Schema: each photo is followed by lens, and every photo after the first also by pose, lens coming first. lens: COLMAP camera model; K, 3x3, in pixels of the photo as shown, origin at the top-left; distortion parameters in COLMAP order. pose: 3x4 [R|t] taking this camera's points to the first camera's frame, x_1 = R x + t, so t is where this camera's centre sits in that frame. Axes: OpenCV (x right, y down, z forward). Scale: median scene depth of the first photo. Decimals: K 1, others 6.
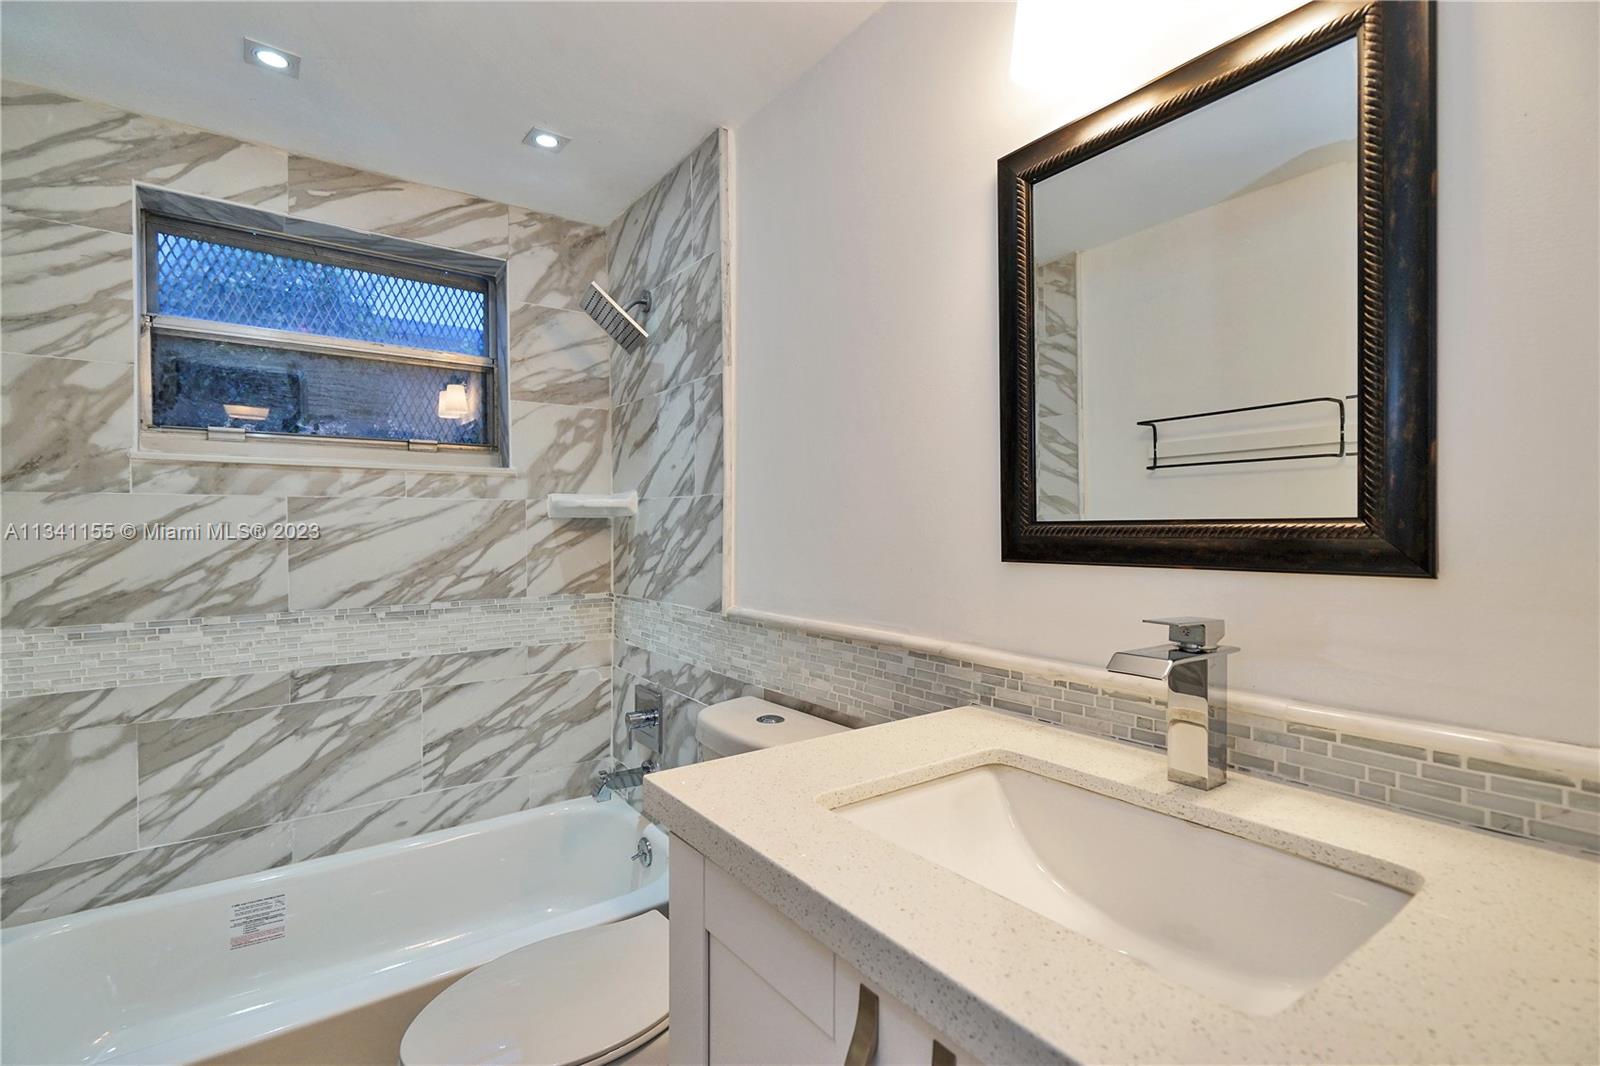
lens RADIAL K [[732.5, 0, 798.3], [0, 732.5, 535.6], [0, 0, 1]] dist [-0.003482, 0.004959]
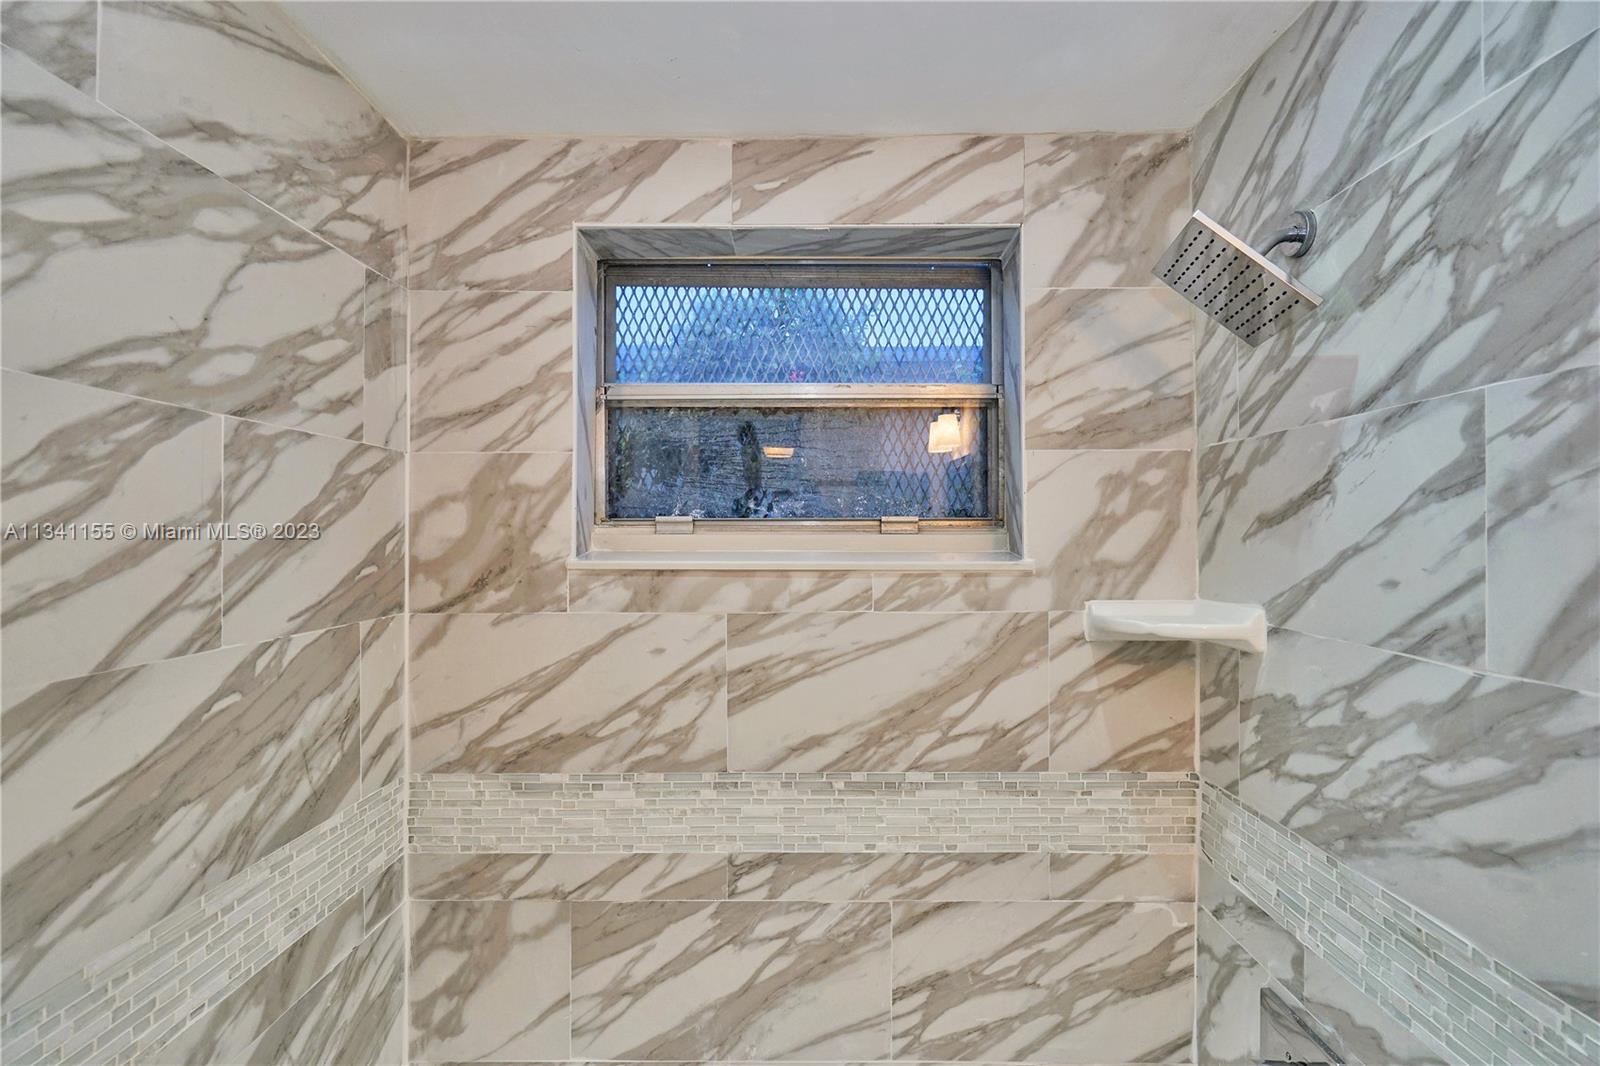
lens RADIAL K [[732.5, 0, 798.3], [0, 732.5, 535.6], [0, 0, 1]] dist [-0.003482, 0.004959]
pose [[0.801453, 0.004141, -0.598043, -0.193014], [-0.008899, 0.999948, -0.005003, -0.117881], [0.597992, 0.009332, 0.801448, 0.427222]]
